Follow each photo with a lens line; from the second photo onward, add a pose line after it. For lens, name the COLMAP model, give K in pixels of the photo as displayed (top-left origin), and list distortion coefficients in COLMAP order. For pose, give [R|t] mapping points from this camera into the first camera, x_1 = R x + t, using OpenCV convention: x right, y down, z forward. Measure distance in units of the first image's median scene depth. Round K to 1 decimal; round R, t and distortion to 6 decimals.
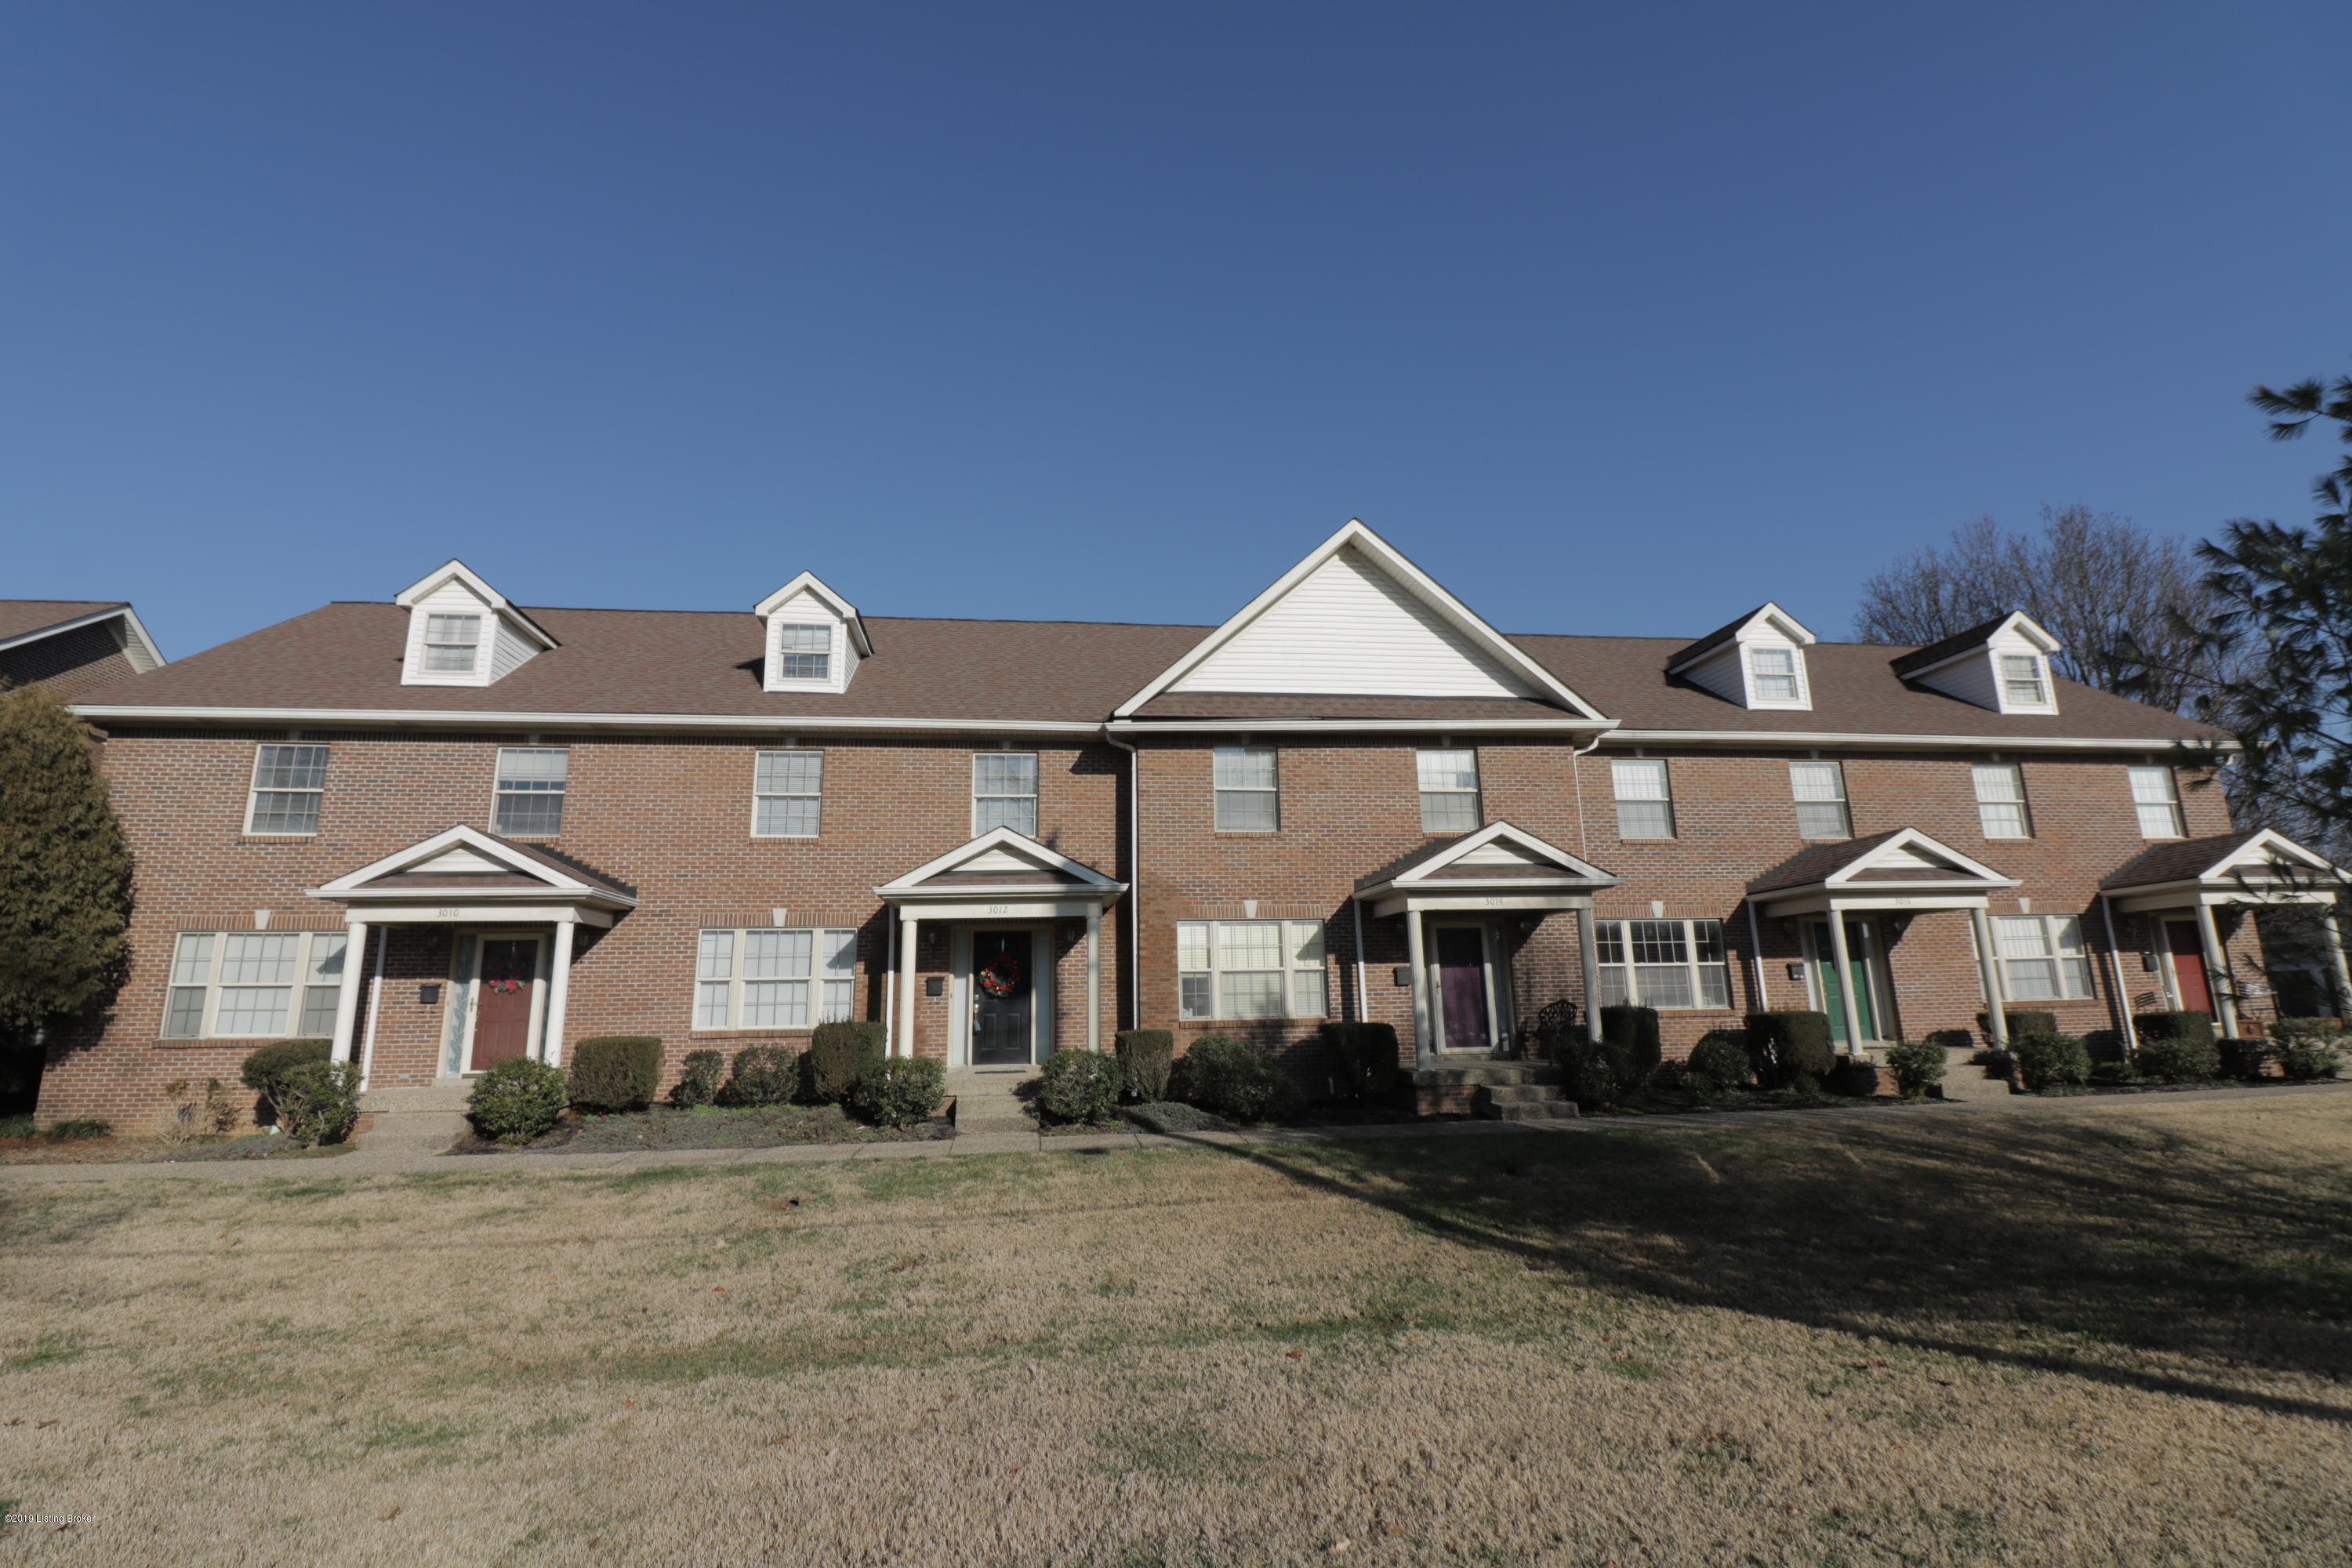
lens RADIAL K [[1089.3, 0, 1164.4], [0, 1089.3, 763.0], [0, 0, 1]] dist [-0.000003, -0.014808]
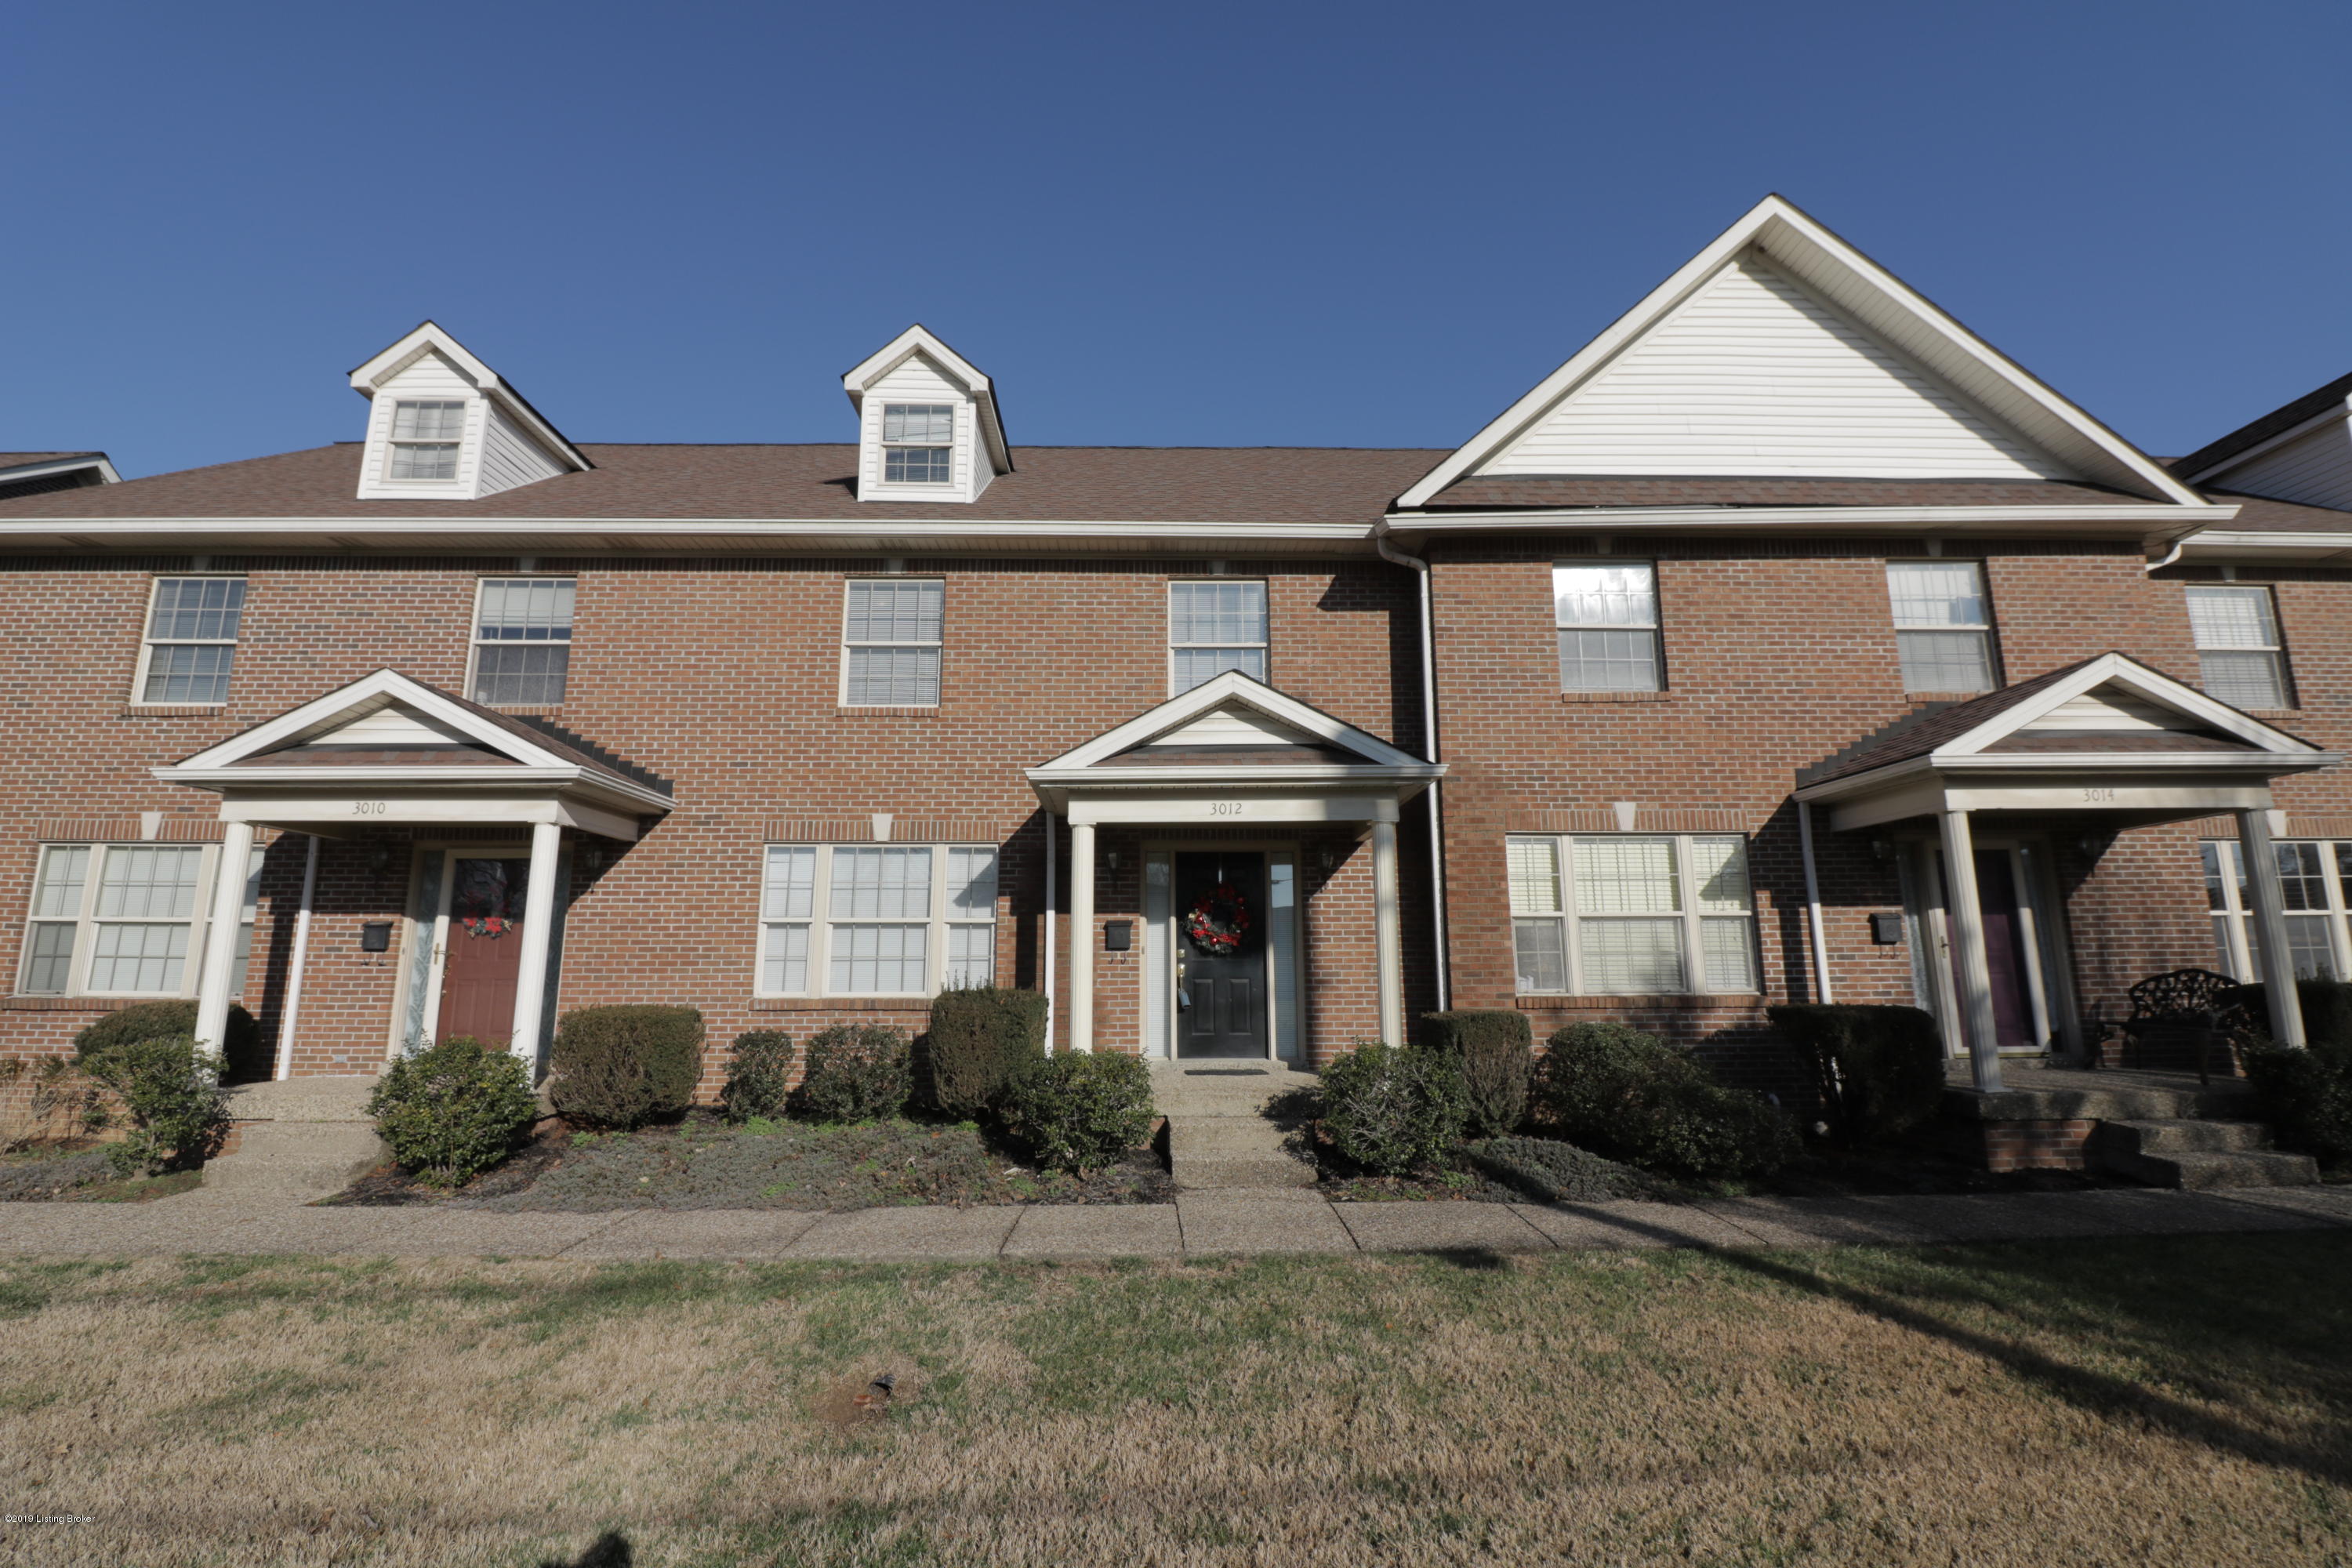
lens RADIAL K [[1089.3, 0, 1164.4], [0, 1089.3, 763.0], [0, 0, 1]] dist [-0.000003, -0.014808]
pose [[0.993398, -0.006203, -0.114550, -0.111100], [0.009761, 0.999486, 0.030528, 0.085492], [0.114301, -0.031445, 0.992948, 0.374970]]
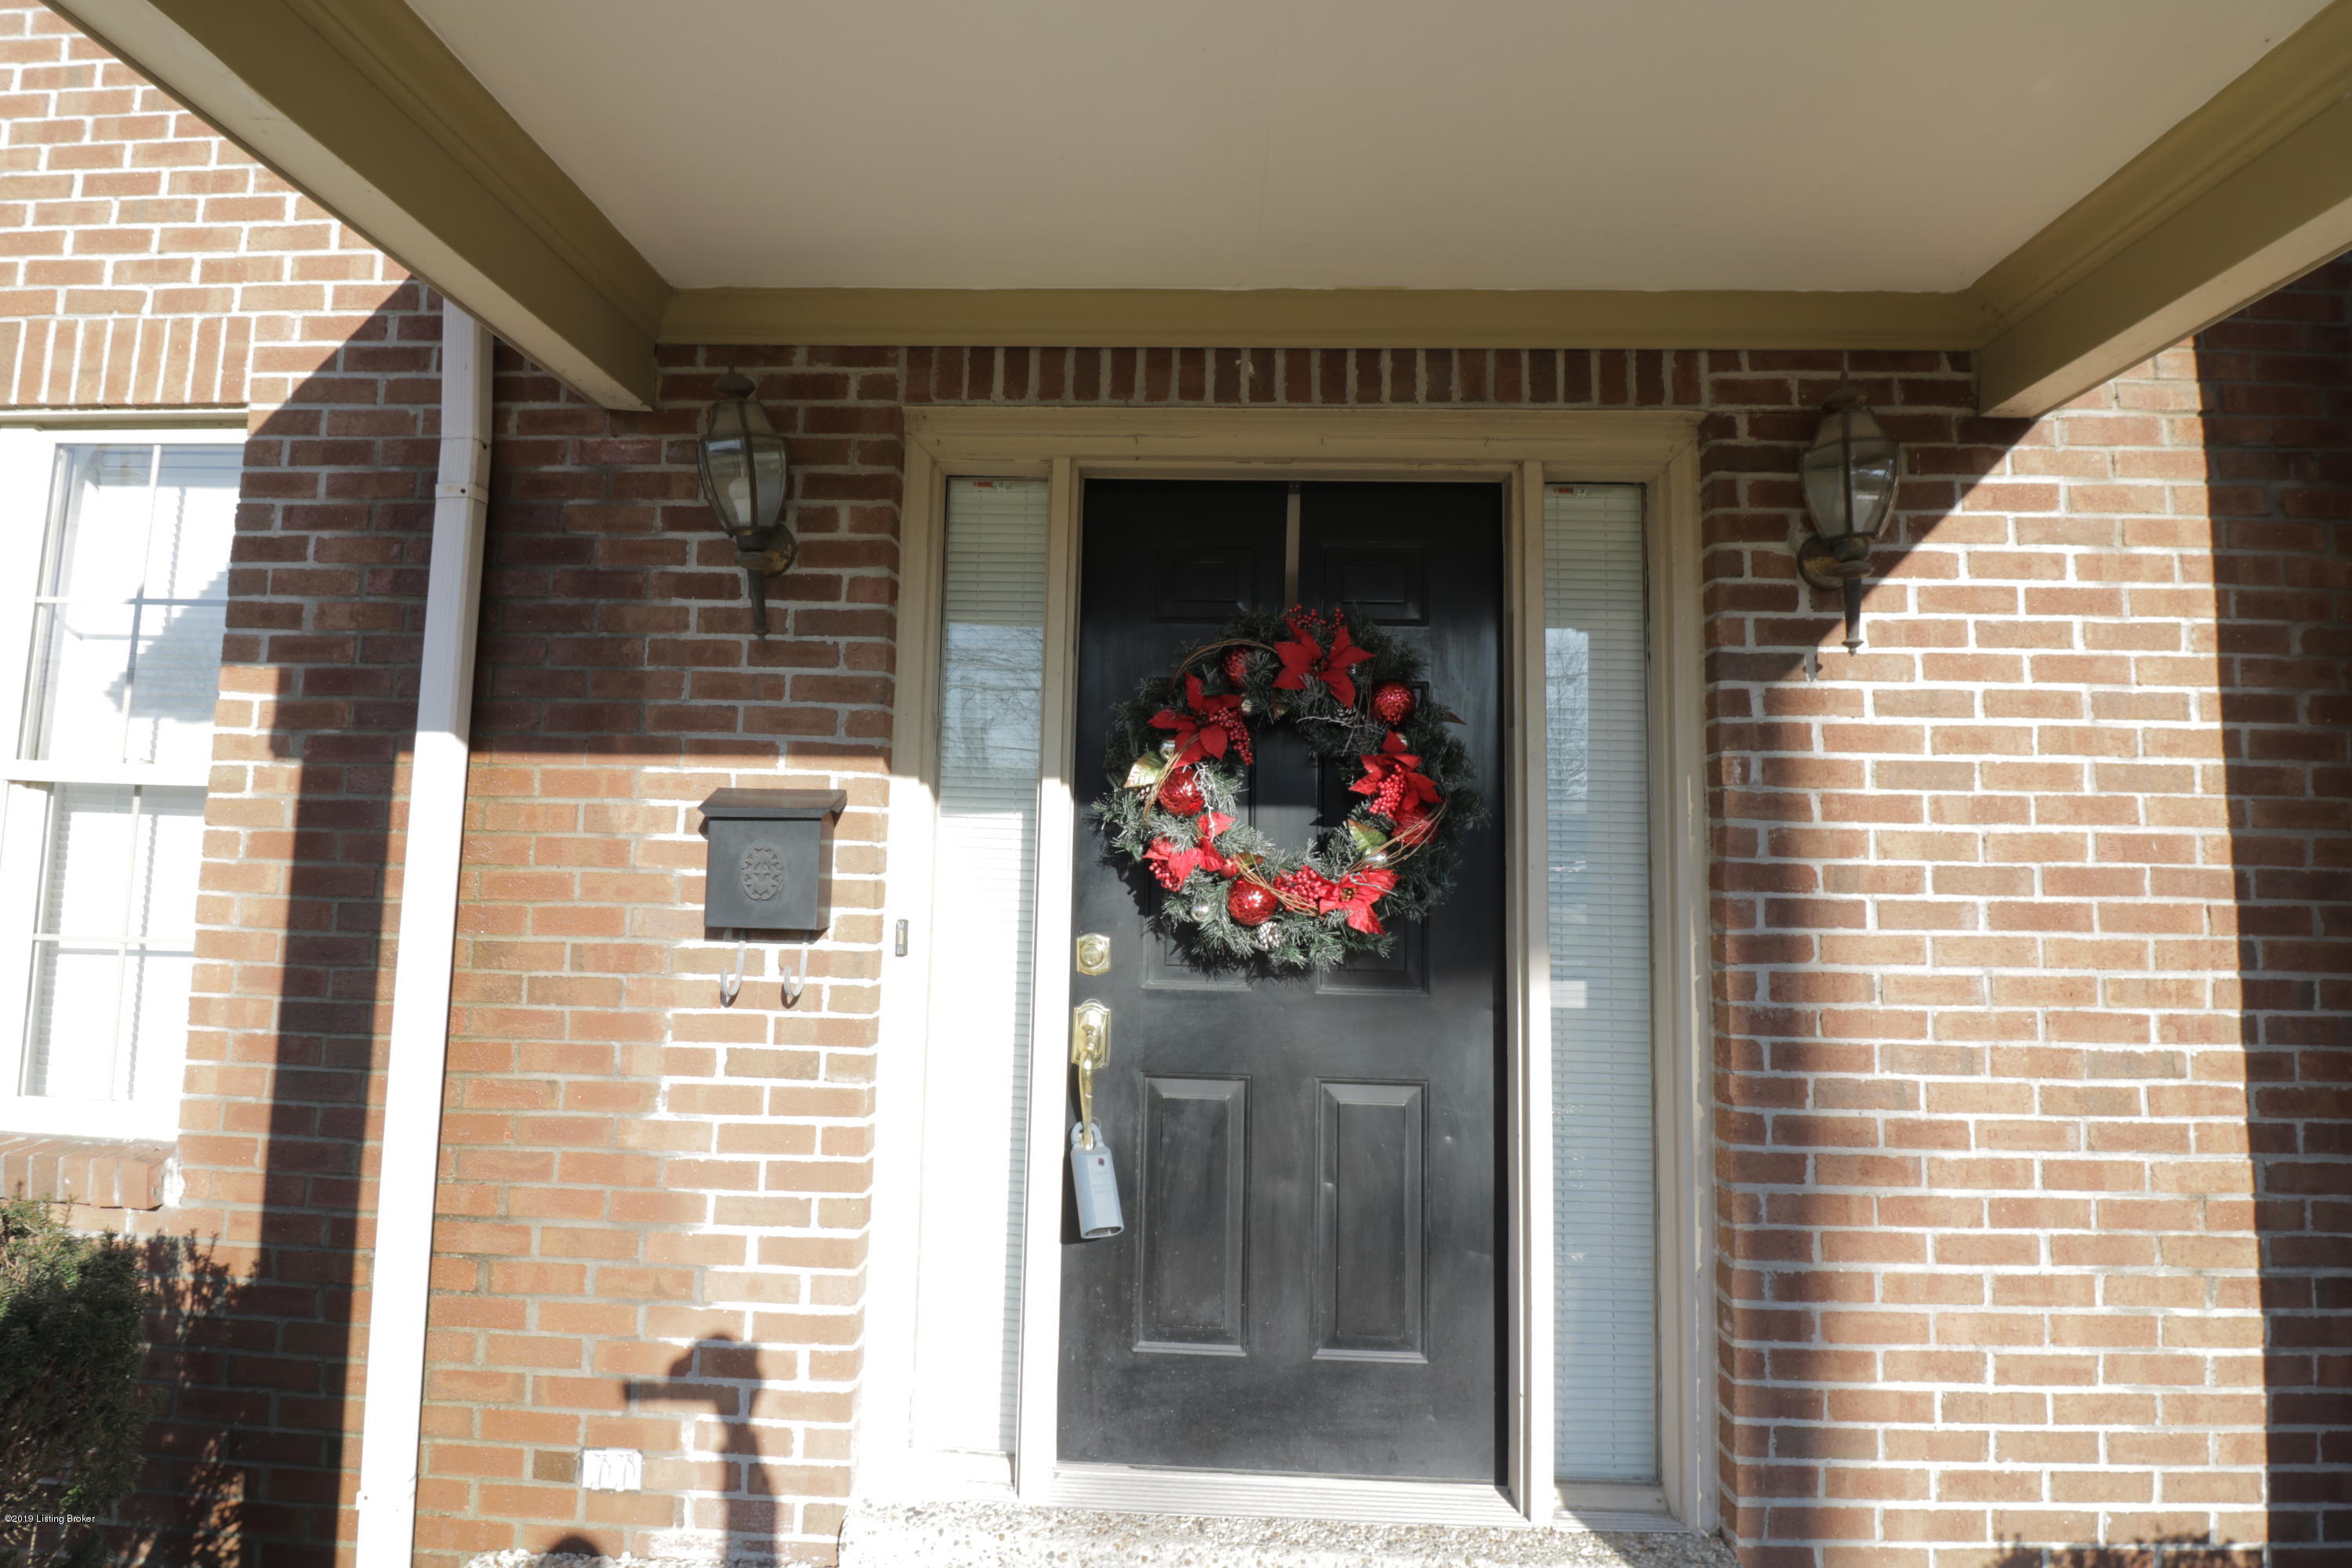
lens RADIAL K [[1089.3, 0, 1164.4], [0, 1089.3, 763.0], [0, 0, 1]] dist [-0.000003, -0.014808]
pose [[0.984573, 0.023413, -0.173400, -0.144991], [-0.001731, 0.992262, 0.124148, 0.179113], [0.174965, -0.121933, 0.976995, 0.893470]]
